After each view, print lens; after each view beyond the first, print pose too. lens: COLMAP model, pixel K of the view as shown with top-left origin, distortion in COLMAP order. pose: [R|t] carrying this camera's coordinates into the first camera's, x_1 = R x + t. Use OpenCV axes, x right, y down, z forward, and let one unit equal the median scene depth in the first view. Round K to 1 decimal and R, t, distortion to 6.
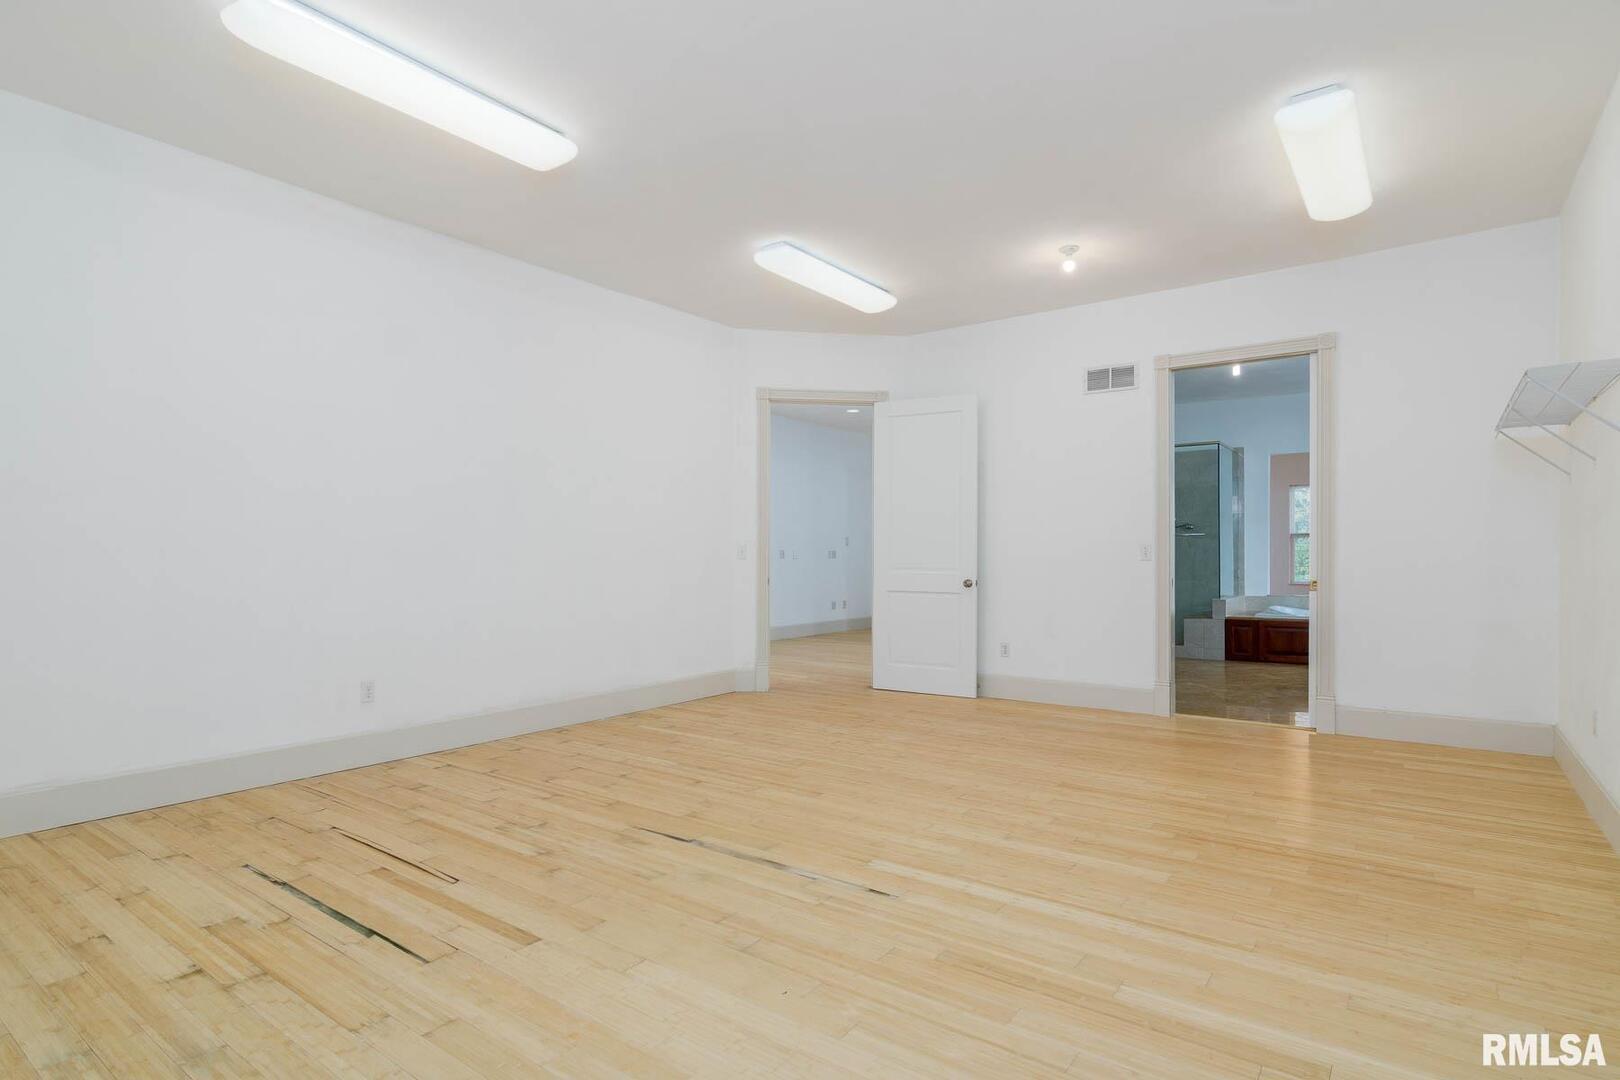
lens RADIAL K [[829.0, 0, 809.6], [0, 829.0, 548.3], [0, 0, 1]] dist [0.000484, 0.000034]
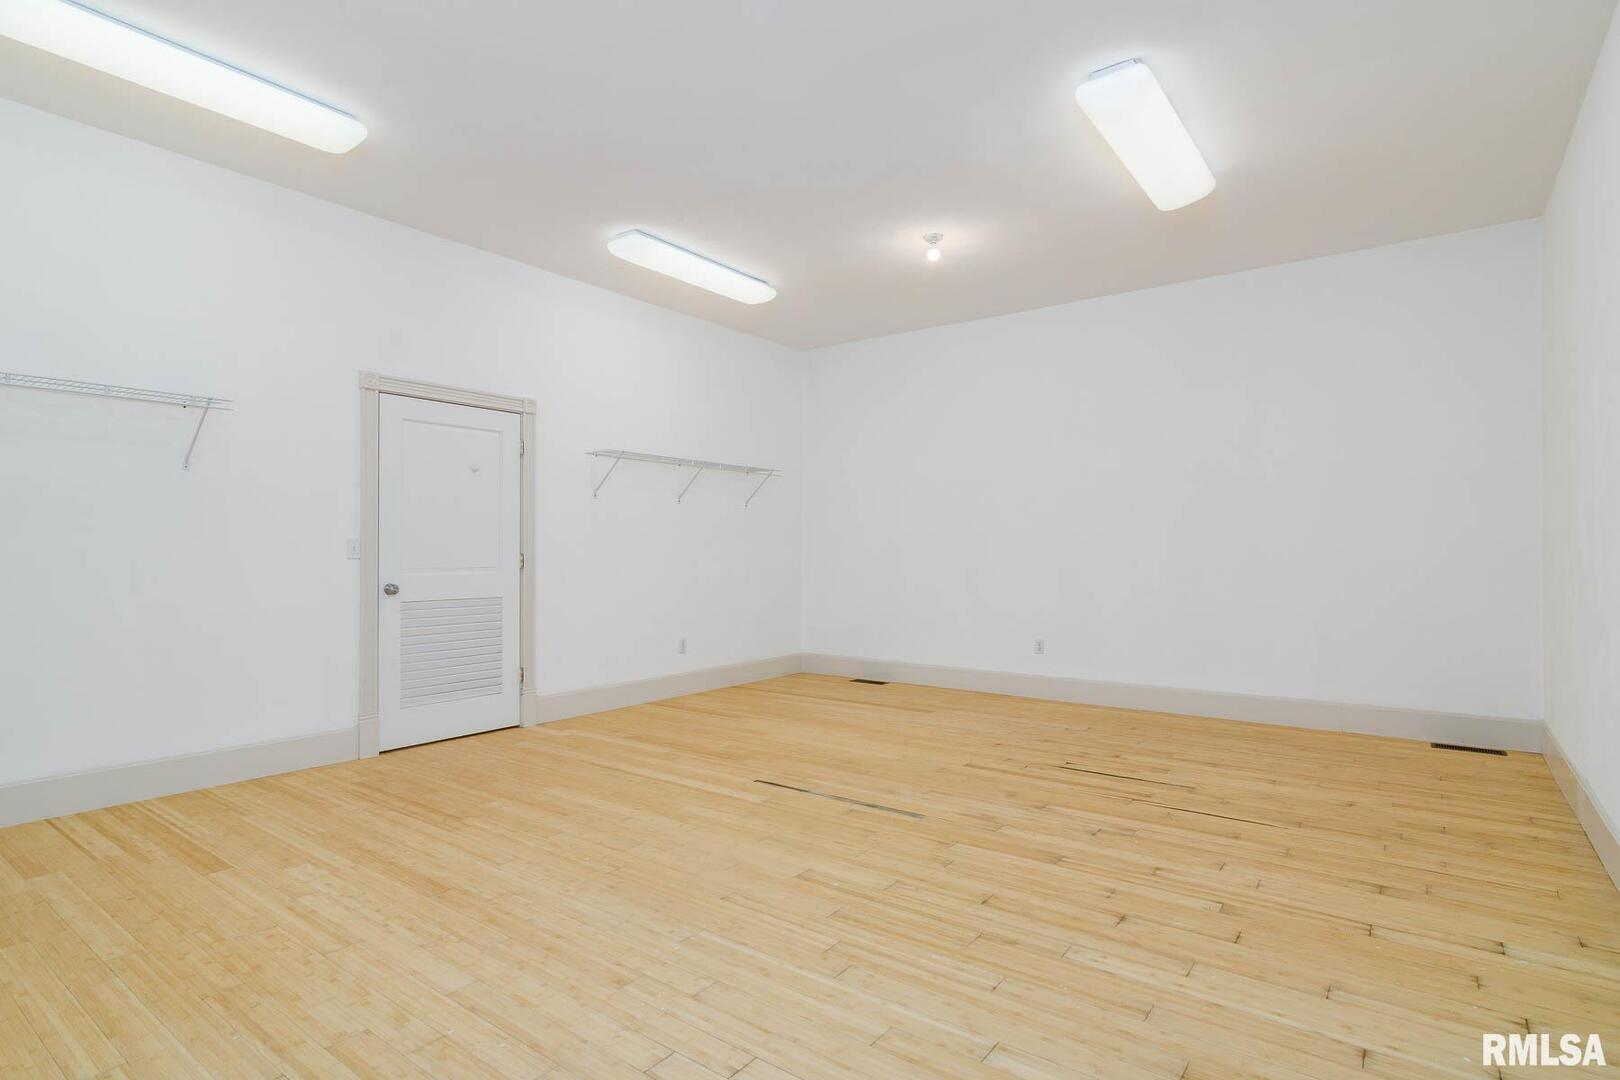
lens RADIAL K [[829.0, 0, 810.1], [0, 829.0, 543.7], [0, 0, 1]] dist [0.000484, 0.000034]
pose [[-0.999990, -0.001037, 0.004298, 0.000410], [-0.001105, 0.999872, -0.015940, 0.013534], [-0.004281, -0.015945, -0.999864, 1.852705]]
